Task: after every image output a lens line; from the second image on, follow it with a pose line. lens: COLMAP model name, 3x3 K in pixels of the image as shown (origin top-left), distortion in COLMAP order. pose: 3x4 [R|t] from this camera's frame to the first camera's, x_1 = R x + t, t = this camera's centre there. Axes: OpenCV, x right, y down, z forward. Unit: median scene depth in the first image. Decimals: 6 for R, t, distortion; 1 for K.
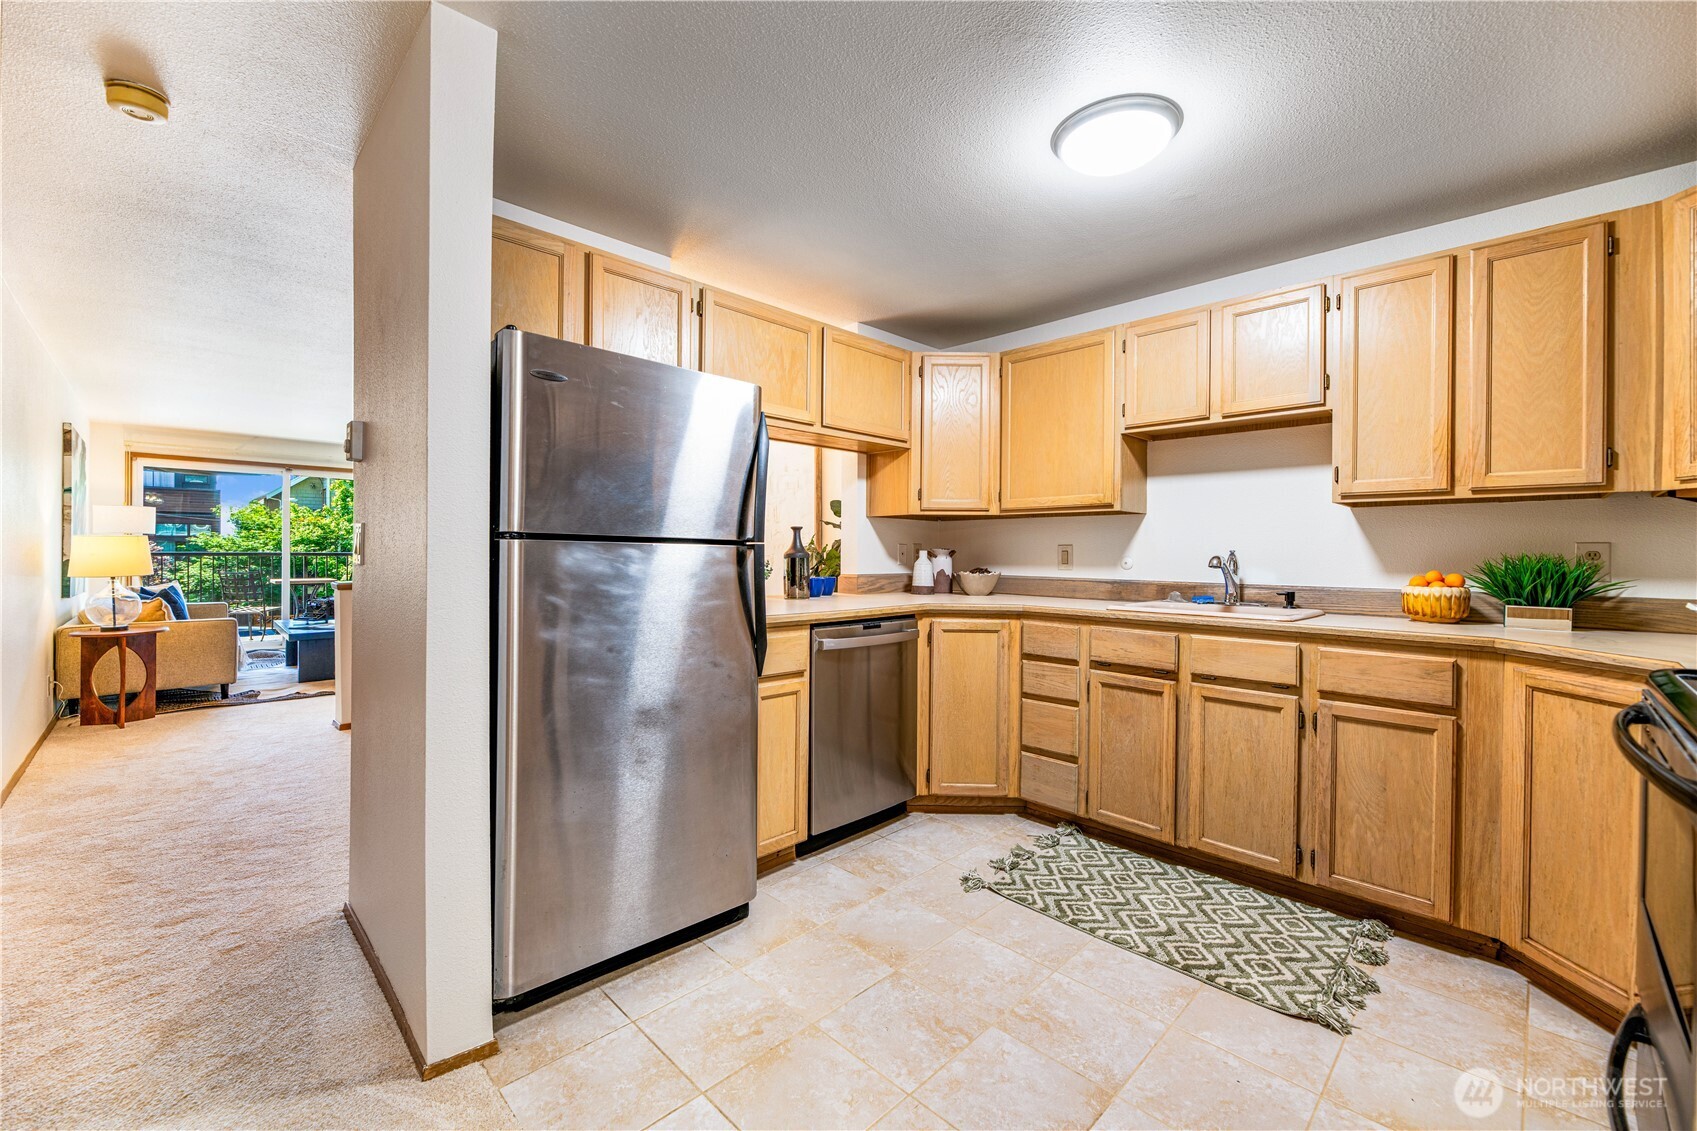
lens RADIAL K [[685.3, 0, 844.7], [0, 685.3, 556.7], [0, 0, 1]] dist [0.001279, -0.001303]
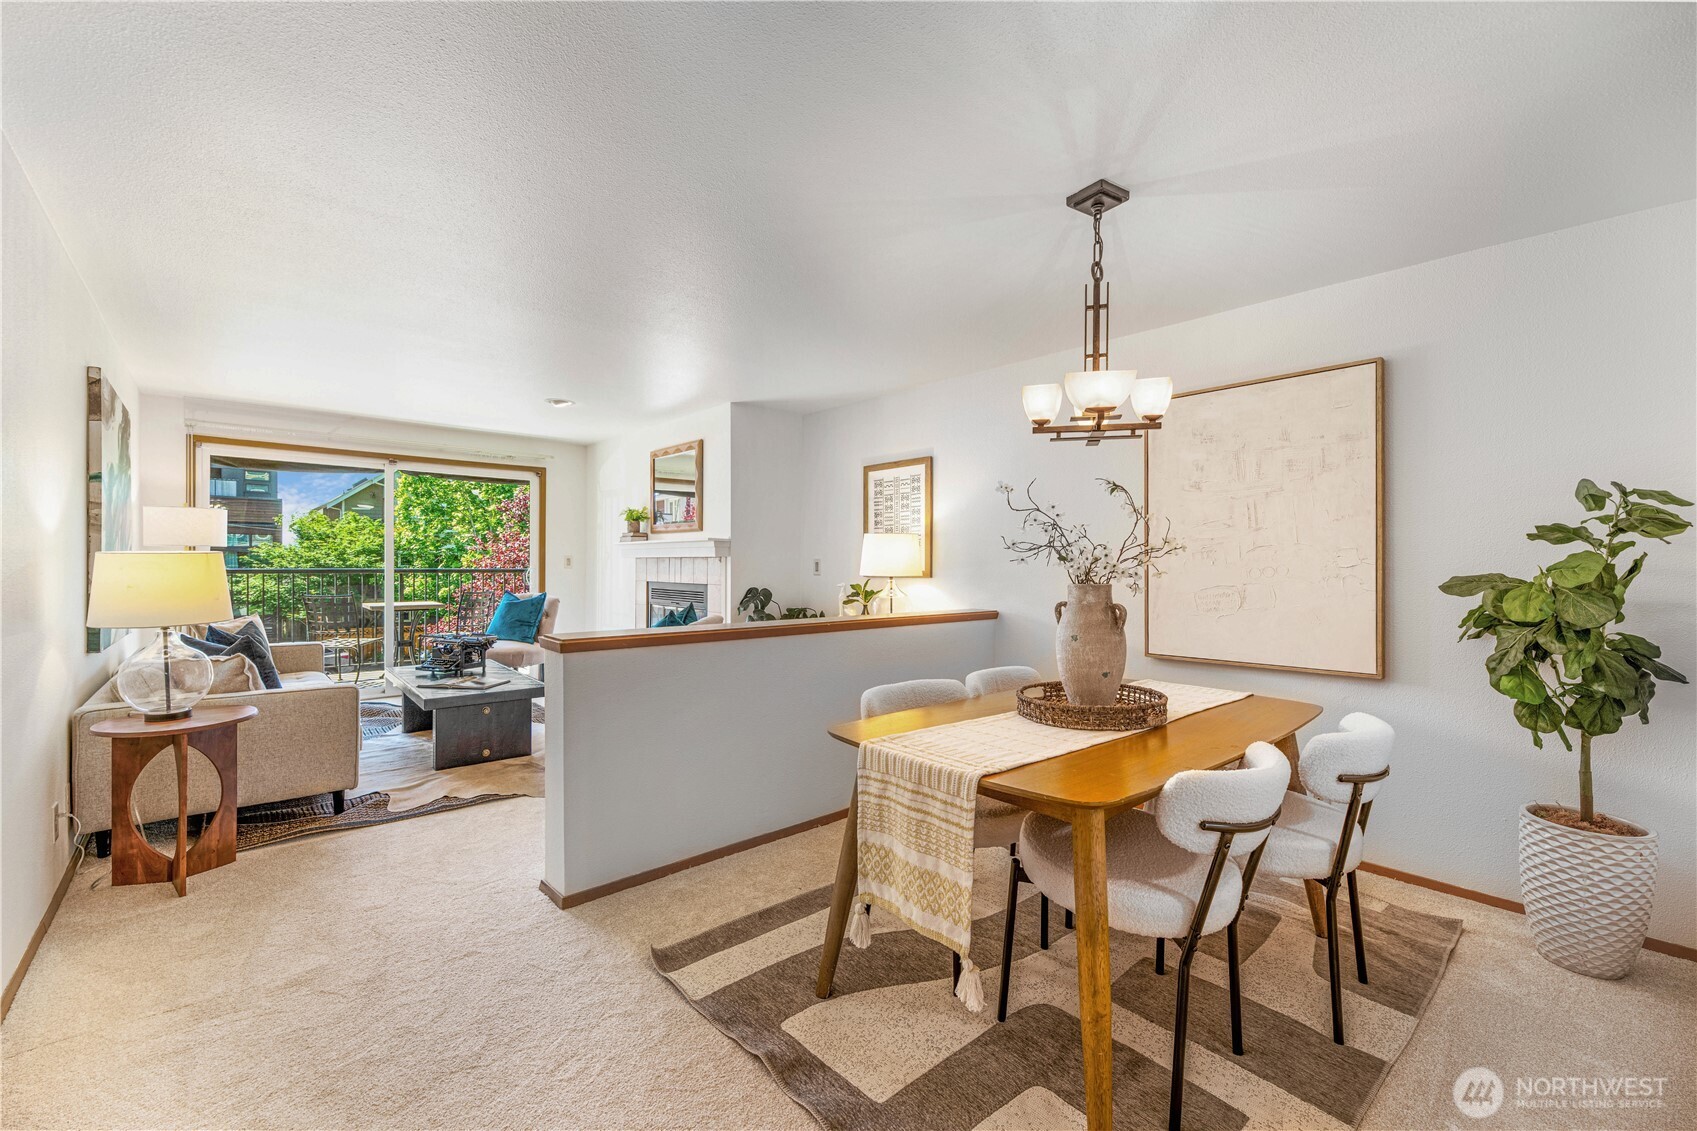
lens RADIAL K [[685.3, 0, 846.6], [0, 685.3, 567.6], [0, 0, 1]] dist [0.001279, -0.001303]
pose [[0.999001, -0.001607, -0.044657, -0.435599], [0.001792, 0.999990, 0.004105, -0.017765], [0.044650, -0.004181, 0.998994, 0.417297]]
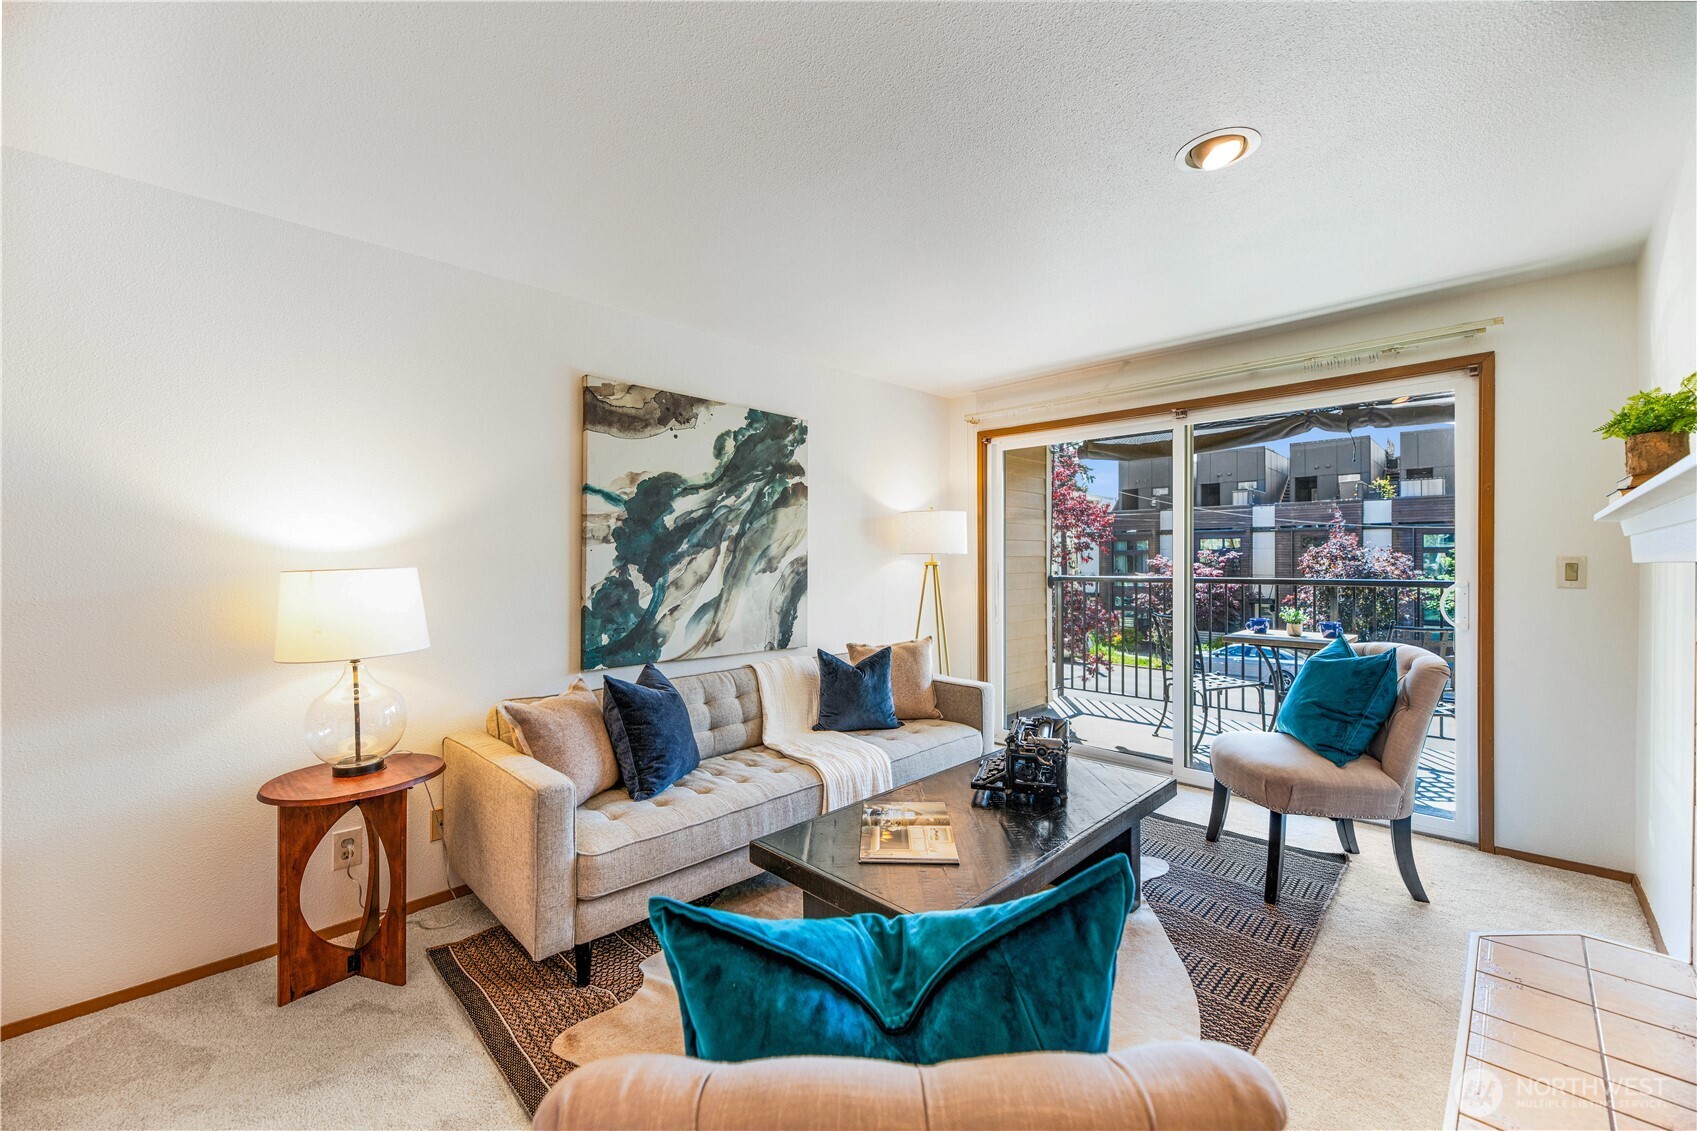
lens RADIAL K [[685.3, 0, 847.9], [0, 685.3, 557.2], [0, 0, 1]] dist [0.001279, -0.001303]
pose [[0.022432, -0.016238, -0.999617, -0.531851], [0.000822, 0.999868, -0.016224, -0.029165], [0.999748, -0.000458, 0.022442, 1.195435]]
